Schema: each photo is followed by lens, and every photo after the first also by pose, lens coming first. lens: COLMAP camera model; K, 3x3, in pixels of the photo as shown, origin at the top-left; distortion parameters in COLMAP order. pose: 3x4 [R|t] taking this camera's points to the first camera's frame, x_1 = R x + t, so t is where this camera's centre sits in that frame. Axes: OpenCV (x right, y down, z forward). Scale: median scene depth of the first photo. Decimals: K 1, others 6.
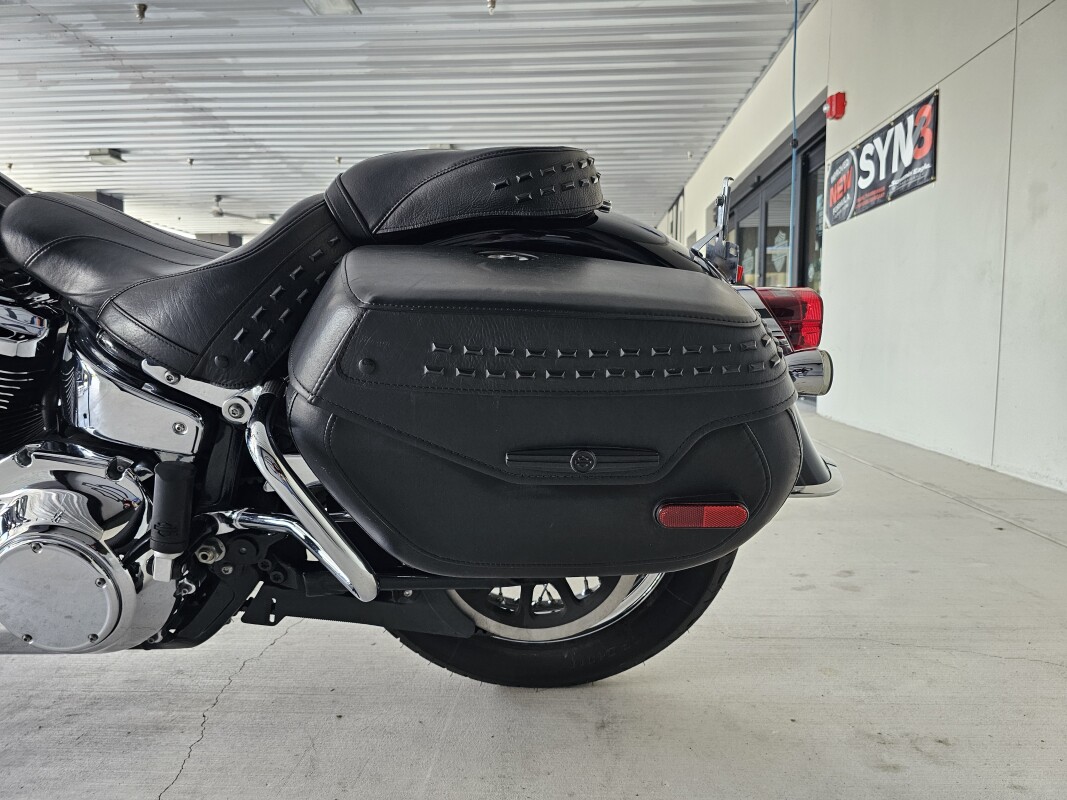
lens RADIAL K [[739.1, 0, 533.5], [0, 739.1, 400.0], [0, 0, 1]] dist [0.068541, -0.066035]
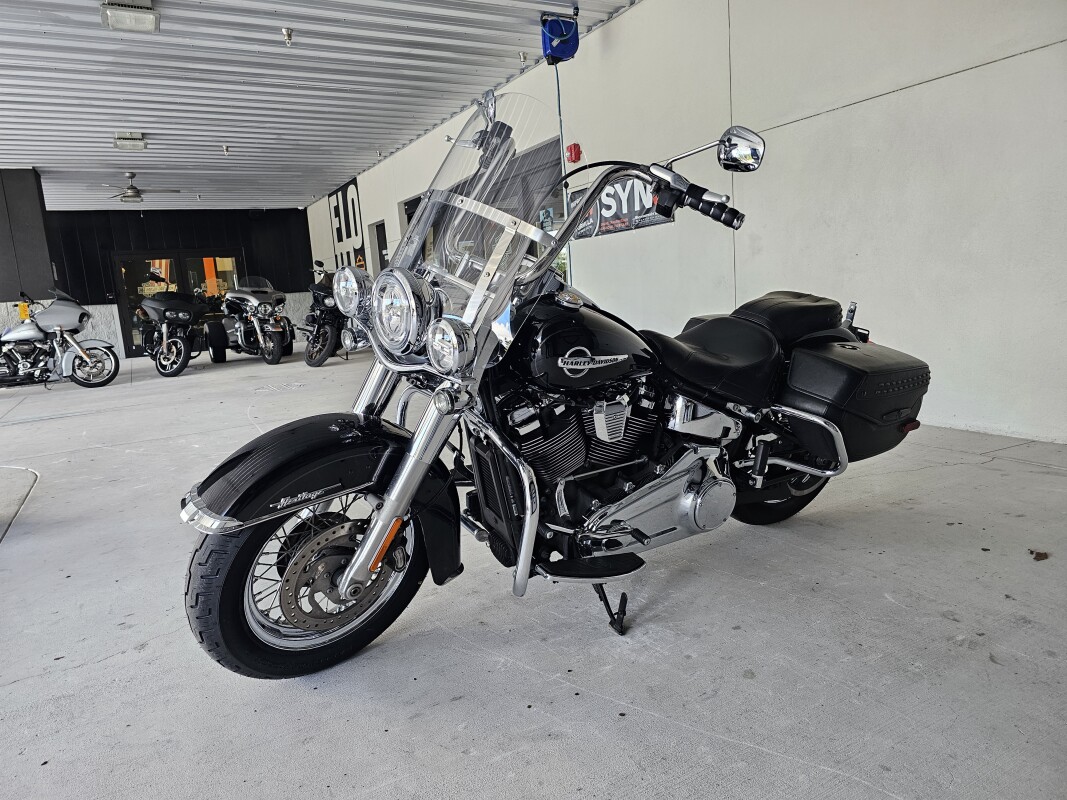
lens RADIAL K [[718.0, 0, 537.6], [0, 718.0, 399.2], [0, 0, 1]] dist [0.061546, -0.063268]
pose [[0.847439, -0.134326, 0.513618, -0.448672], [0.107328, 0.990833, 0.082046, -0.063414], [-0.519930, -0.014403, 0.854087, -0.129220]]
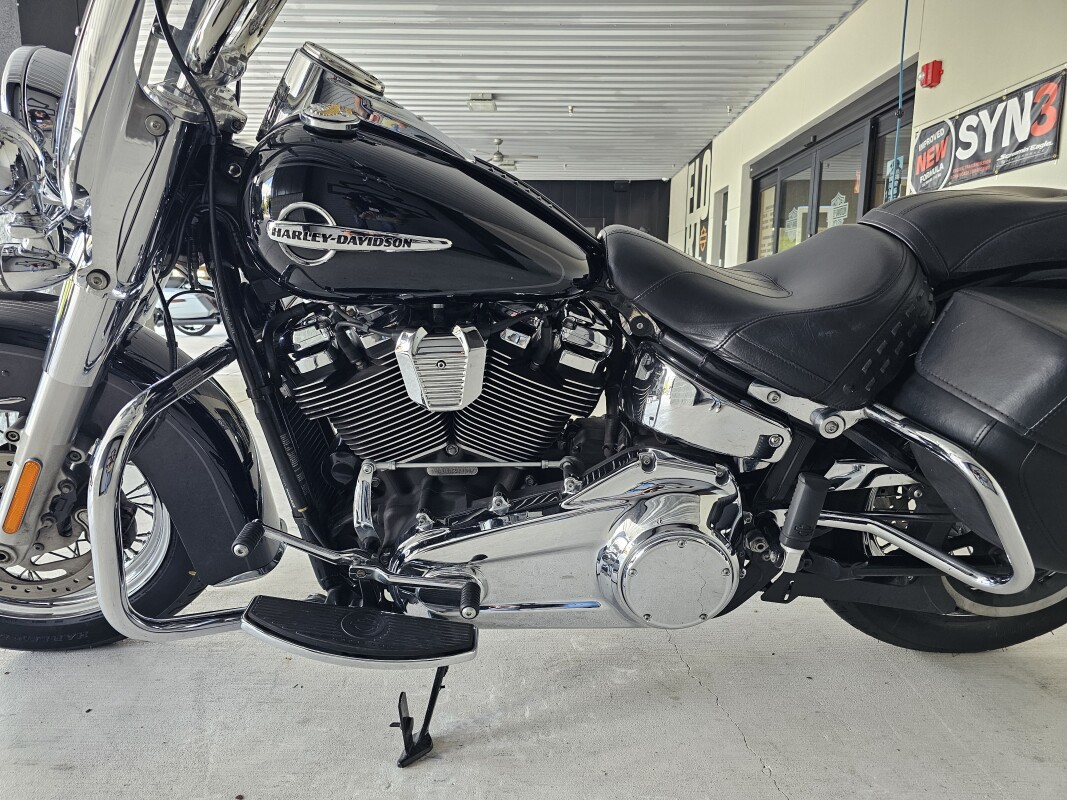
lens RADIAL K [[732.3, 0, 533.6], [0, 732.3, 410.2], [0, 0, 1]] dist [0.029470, -0.024107]
pose [[0.999505, 0.008318, 0.030357, -0.180970], [-0.010899, 0.996248, 0.085853, -0.020726], [-0.029529, -0.086142, 0.995845, -0.022188]]
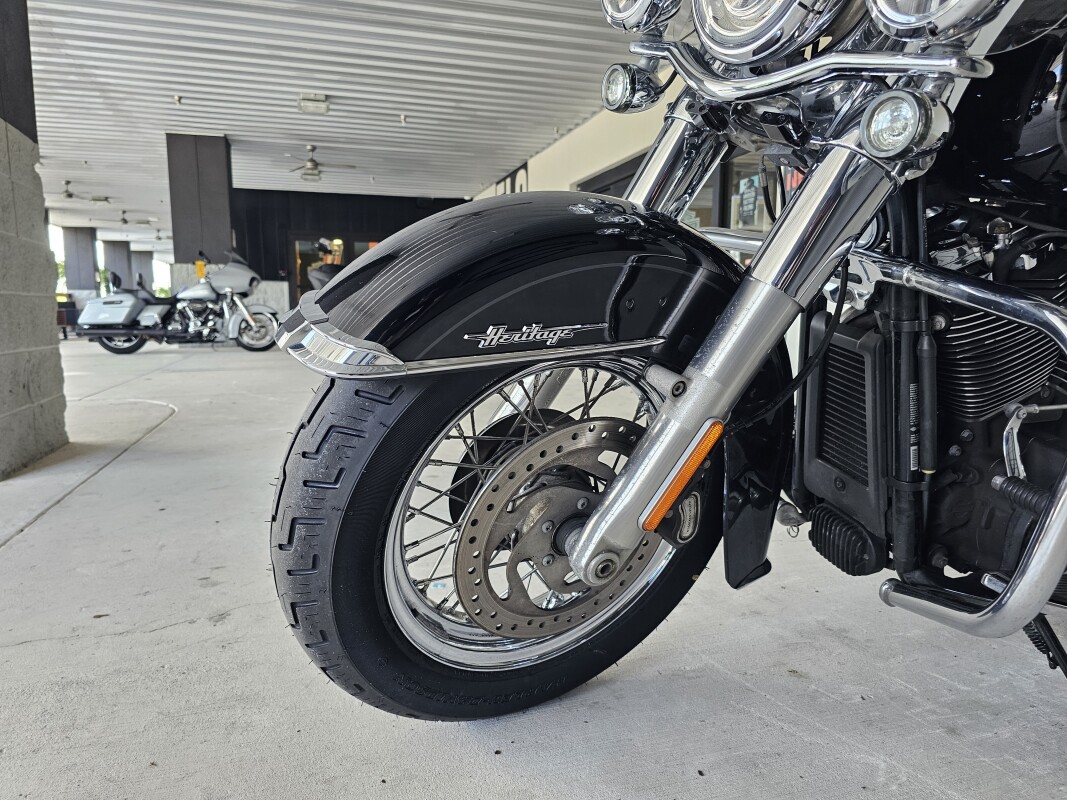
lens RADIAL K [[730.4, 0, 533.5], [0, 730.4, 400.0], [0, 0, 1]] dist [0.056114, -0.060723]
pose [[0.939087, -0.037225, 0.341658, -0.426520], [0.023252, 0.998721, 0.044902, 0.003551], [-0.342893, -0.034223, 0.938751, 0.069788]]
